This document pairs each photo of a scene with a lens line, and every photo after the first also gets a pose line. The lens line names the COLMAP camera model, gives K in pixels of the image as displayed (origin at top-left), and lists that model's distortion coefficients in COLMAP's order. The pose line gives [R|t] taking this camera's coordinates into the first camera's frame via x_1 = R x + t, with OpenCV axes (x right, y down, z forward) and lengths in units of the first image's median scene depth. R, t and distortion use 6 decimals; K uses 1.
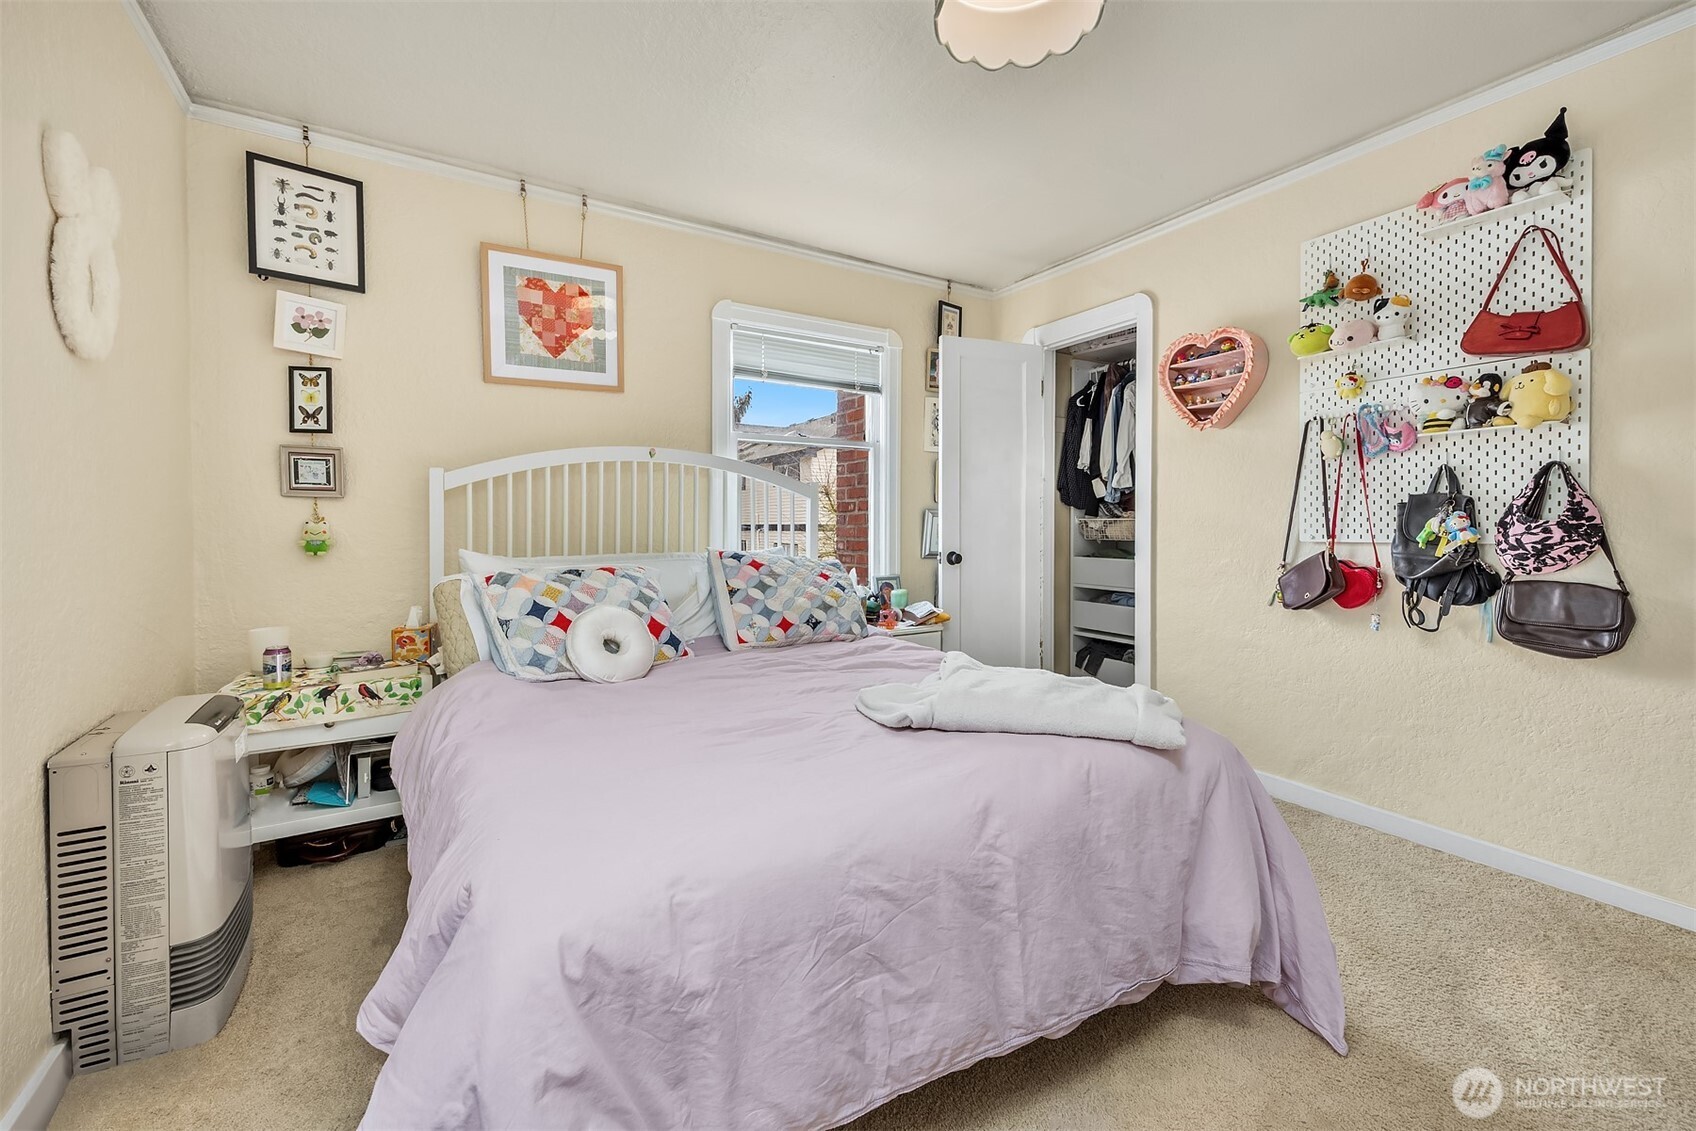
lens RADIAL K [[709.7, 0, 851.2], [0, 709.7, 531.5], [0, 0, 1]] dist [0.018703, 0.000103]
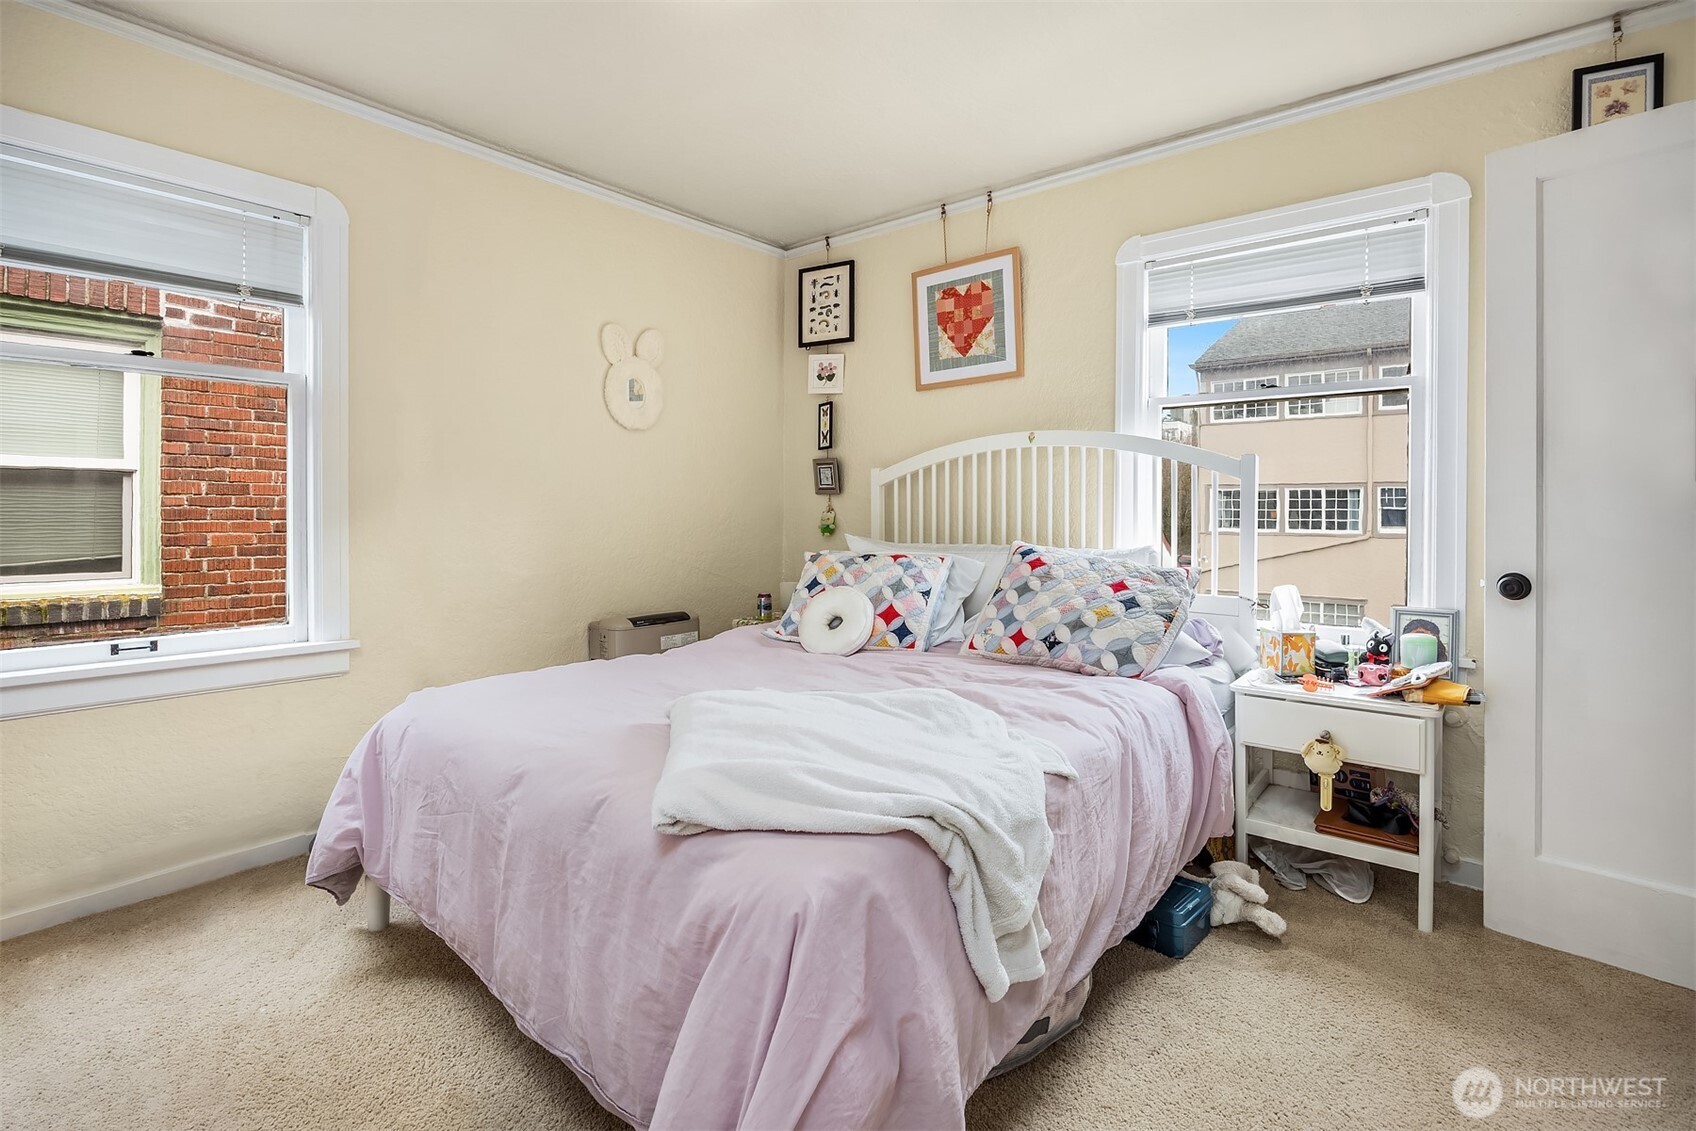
lens RADIAL K [[788.5, 0, 850.1], [0, 788.5, 513.1], [0, 0, 1]] dist [-0.019641, 0.000284]
pose [[0.318803, 0.002556, -0.947817, 0.706806], [-0.016773, 0.999855, -0.002945, -0.006422], [0.947672, 0.016837, 0.318800, 0.523699]]
